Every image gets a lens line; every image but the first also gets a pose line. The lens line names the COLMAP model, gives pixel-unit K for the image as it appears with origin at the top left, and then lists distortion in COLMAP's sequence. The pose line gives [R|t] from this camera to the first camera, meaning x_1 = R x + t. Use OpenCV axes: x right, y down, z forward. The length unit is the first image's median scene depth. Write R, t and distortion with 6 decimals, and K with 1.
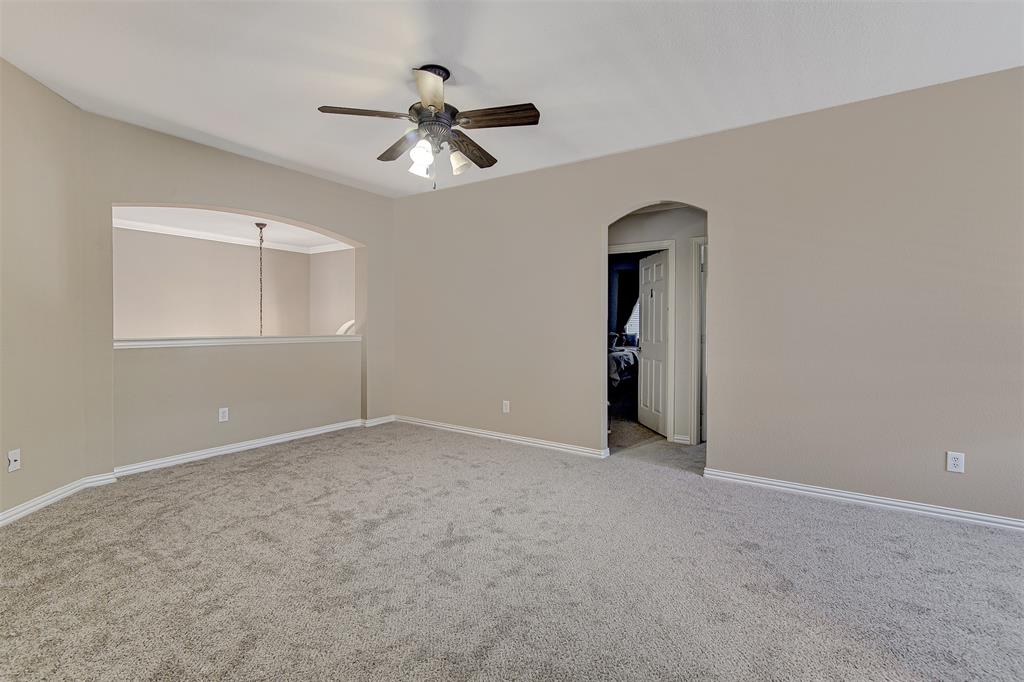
lens RADIAL K [[462.6, 0, 513.8], [0, 462.6, 330.0], [0, 0, 1]] dist [-0.009864, 0.000841]
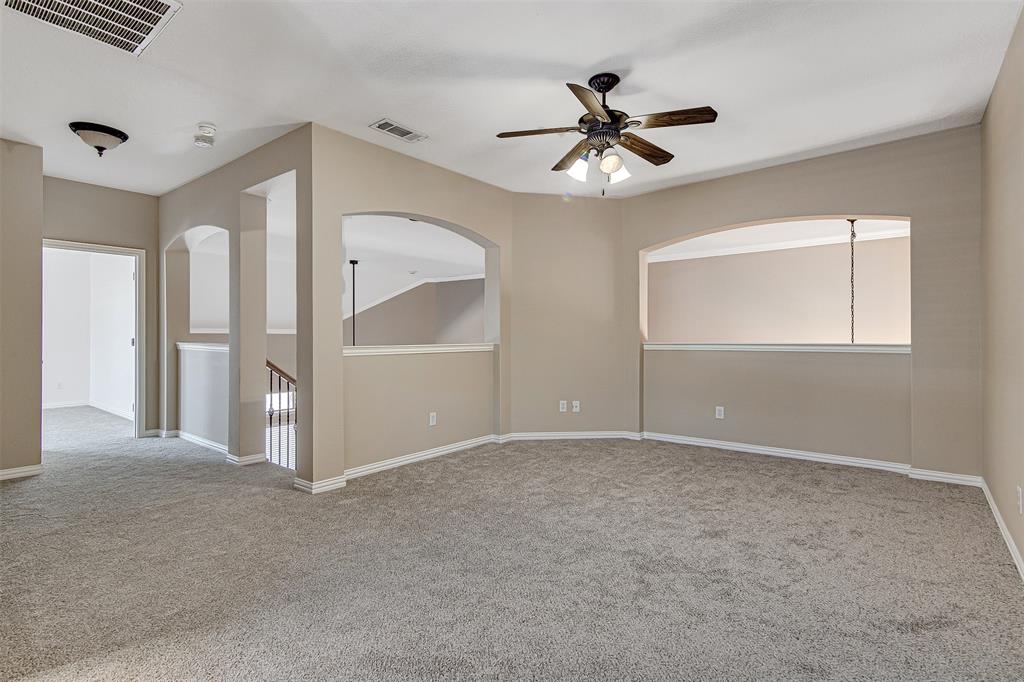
lens RADIAL K [[501.9, 0, 511.1], [0, 501.9, 332.0], [0, 0, 1]] dist [-0.017545, 0.000710]
pose [[-0.092346, -0.011325, -0.995663, 0.784365], [-0.009247, 0.999902, -0.010516, 0.010232], [0.995684, 0.008236, -0.092442, 0.778749]]
